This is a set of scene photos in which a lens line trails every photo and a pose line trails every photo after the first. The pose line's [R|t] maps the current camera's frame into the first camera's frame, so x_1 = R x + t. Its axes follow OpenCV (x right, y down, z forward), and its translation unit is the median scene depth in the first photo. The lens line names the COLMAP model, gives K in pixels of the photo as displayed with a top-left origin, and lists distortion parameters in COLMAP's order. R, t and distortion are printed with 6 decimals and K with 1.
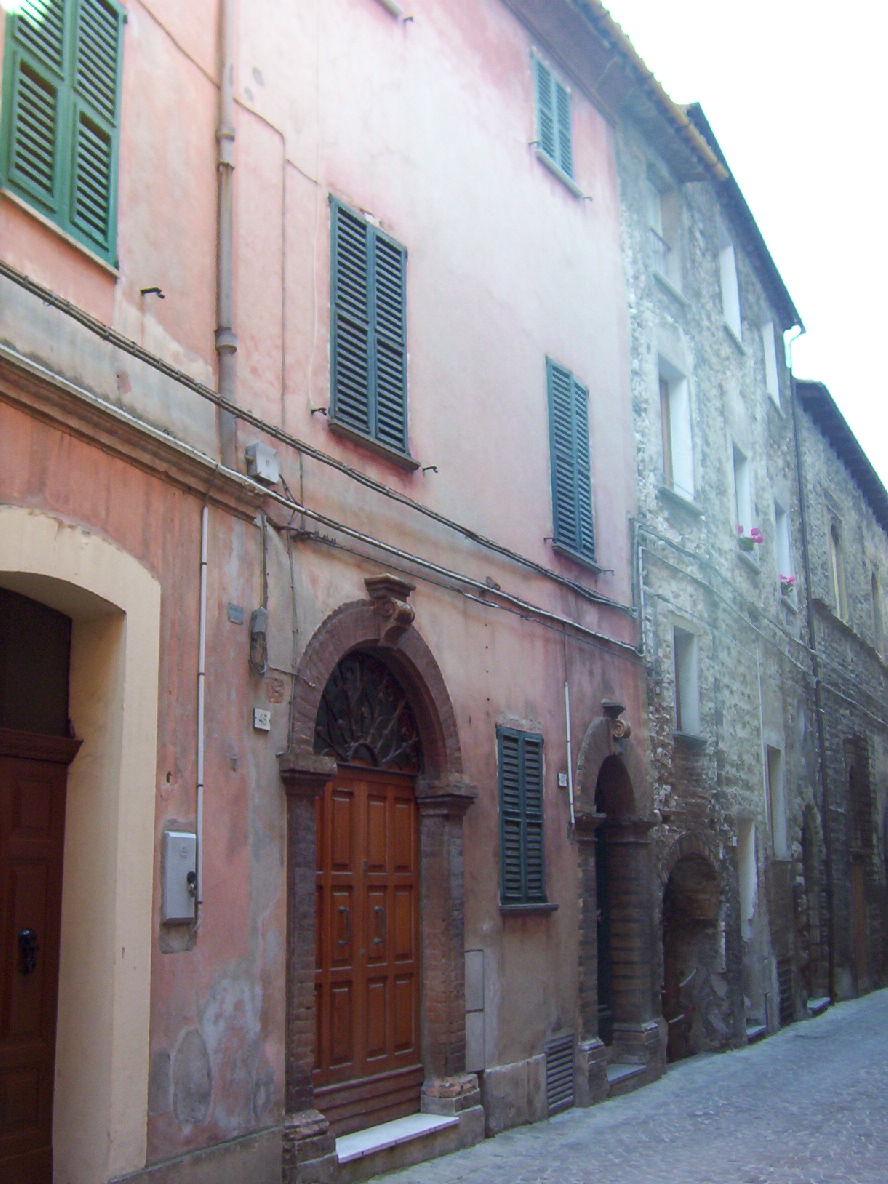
lens RADIAL K [[1304.3, 0, 444.0], [0, 1304.3, 592.0], [0, 0, 1]] dist [-0.171155, 0.220778]
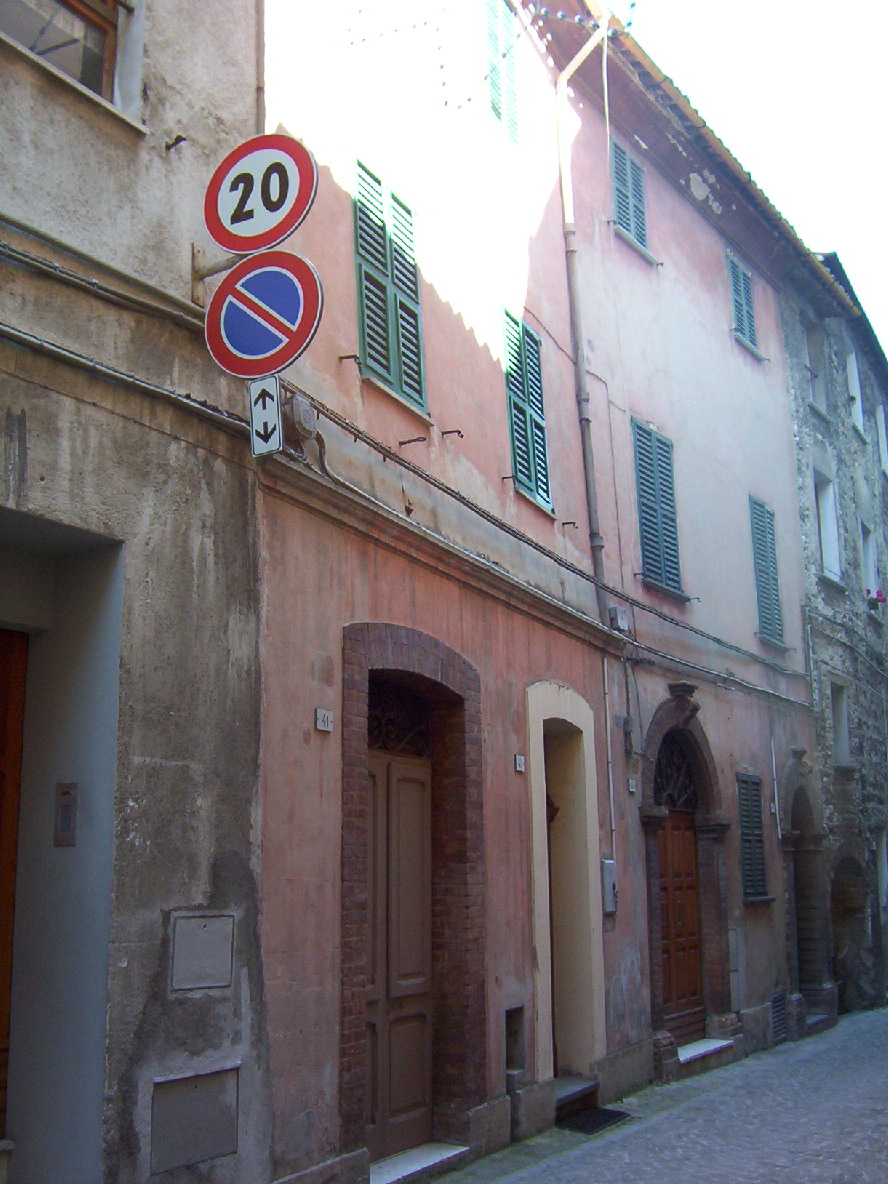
lens RADIAL K [[1304.3, 0, 444.0], [0, 1304.3, 592.0], [0, 0, 1]] dist [-0.171155, 0.220778]
pose [[0.998901, -0.014830, -0.044458, -0.188230], [0.015143, 0.999863, 0.006720, -0.097491], [0.044353, -0.007386, 0.998989, -0.378431]]
